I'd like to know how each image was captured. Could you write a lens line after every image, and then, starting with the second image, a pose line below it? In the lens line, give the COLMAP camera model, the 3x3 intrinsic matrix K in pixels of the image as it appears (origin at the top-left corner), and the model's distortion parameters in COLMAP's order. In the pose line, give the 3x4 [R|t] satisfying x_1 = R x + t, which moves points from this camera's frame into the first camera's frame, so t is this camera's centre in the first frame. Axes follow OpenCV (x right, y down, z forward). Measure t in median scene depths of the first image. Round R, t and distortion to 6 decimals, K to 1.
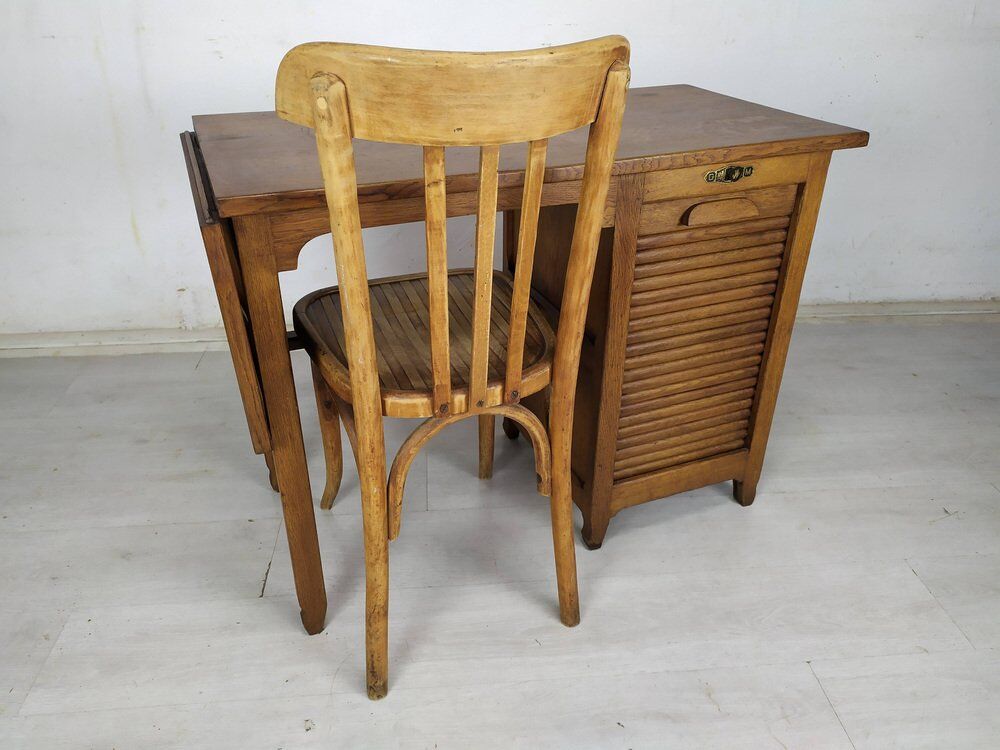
lens RADIAL K [[751.7, 0, 498.9], [0, 751.7, 389.8], [0, 0, 1]] dist [0.016511, -0.005493]
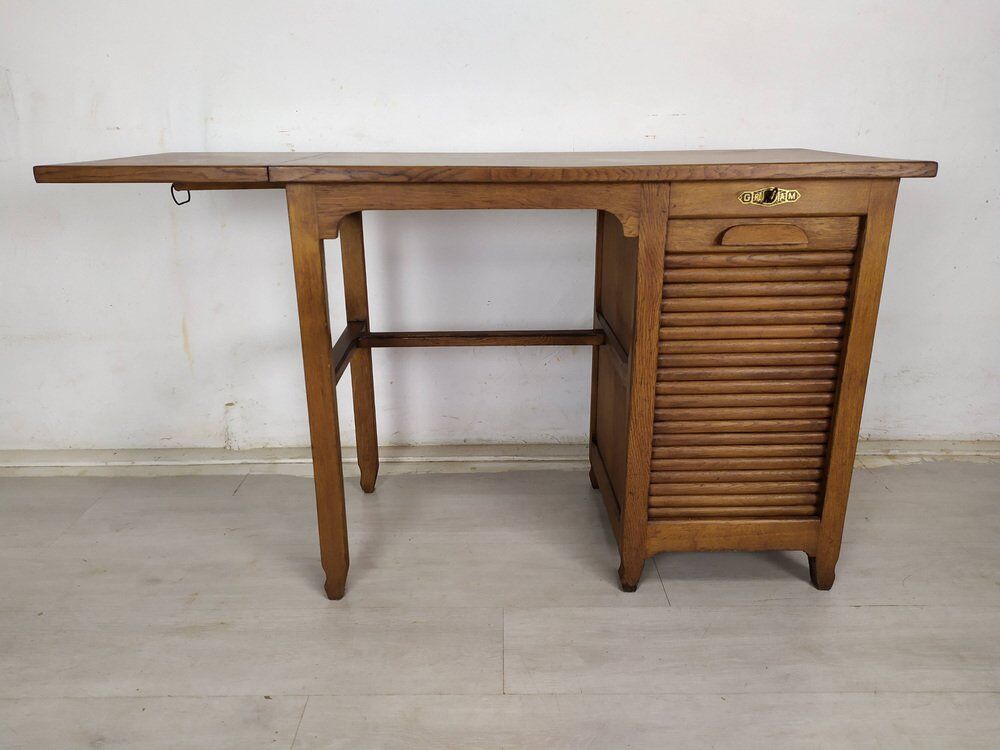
lens RADIAL K [[751.7, 0, 498.9], [0, 751.7, 389.8], [0, 0, 1]] dist [0.016511, -0.005493]
pose [[0.933638, 0.110575, -0.340724, 0.303310], [-0.173758, 0.971568, -0.160822, 0.162903], [0.313254, 0.209353, 0.926306, 0.019632]]
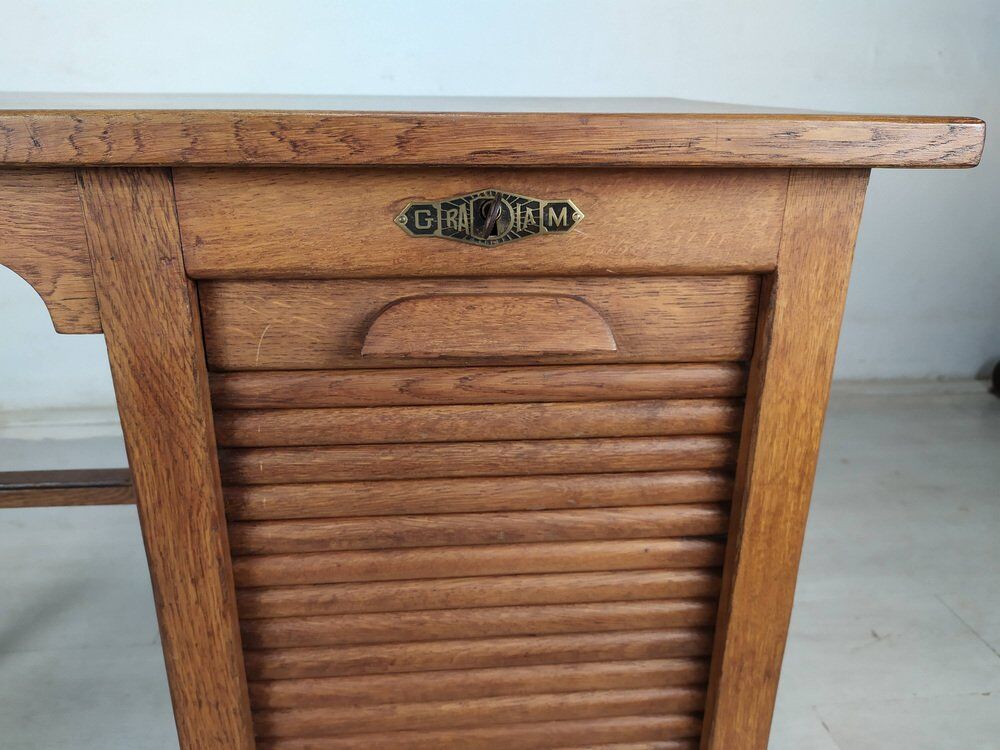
lens RADIAL K [[729.1, 0, 500.0], [0, 729.1, 375.0], [0, 0, 1]] dist [0.067481, -0.116169]
pose [[0.956512, 0.109927, -0.270185, 0.360594], [-0.157195, 0.974518, -0.160016, -0.150091], [0.245710, 0.195530, 0.949418, 0.633100]]
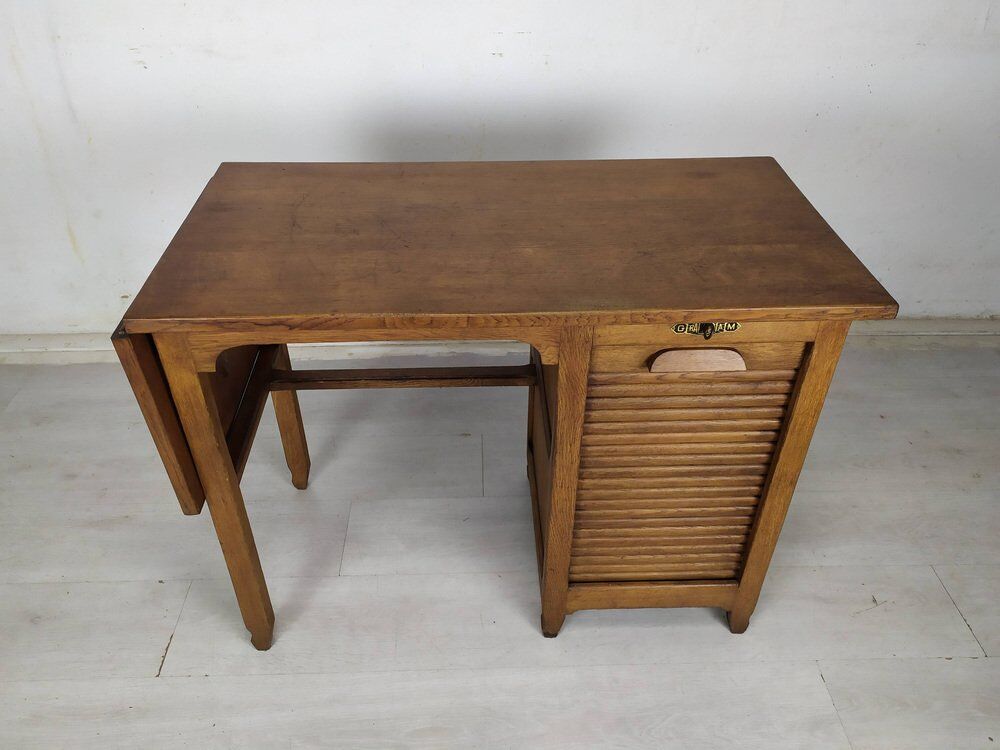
lens RADIAL K [[759.6, 0, 500.0], [0, 759.6, 375.0], [0, 0, 1]] dist [0.022604, -0.007670]
pose [[0.939629, 0.209804, -0.270332, 0.296158], [-0.176932, 0.974072, 0.140990, -0.280093], [0.292903, -0.084648, 0.952388, 0.071978]]
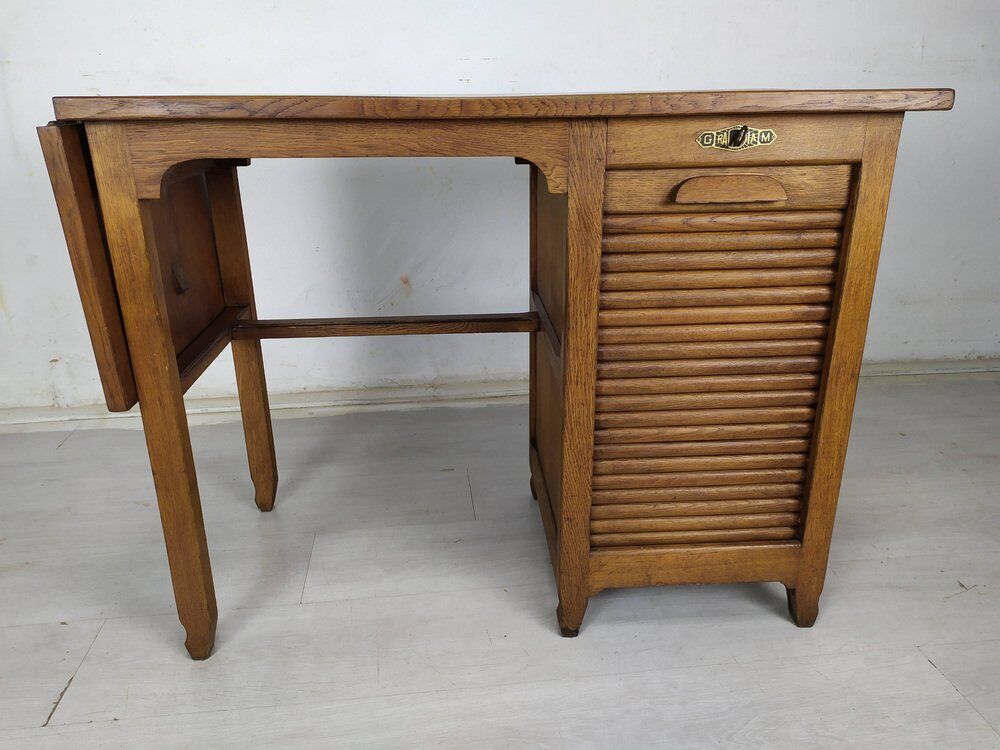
lens RADIAL K [[751.7, 0, 498.9], [0, 751.7, 389.8], [0, 0, 1]] dist [0.016511, -0.005493]
pose [[0.947835, 0.103909, -0.301351, 0.298462], [-0.150990, 0.978946, -0.137356, 0.091069], [0.280734, 0.175692, 0.943568, 0.232683]]
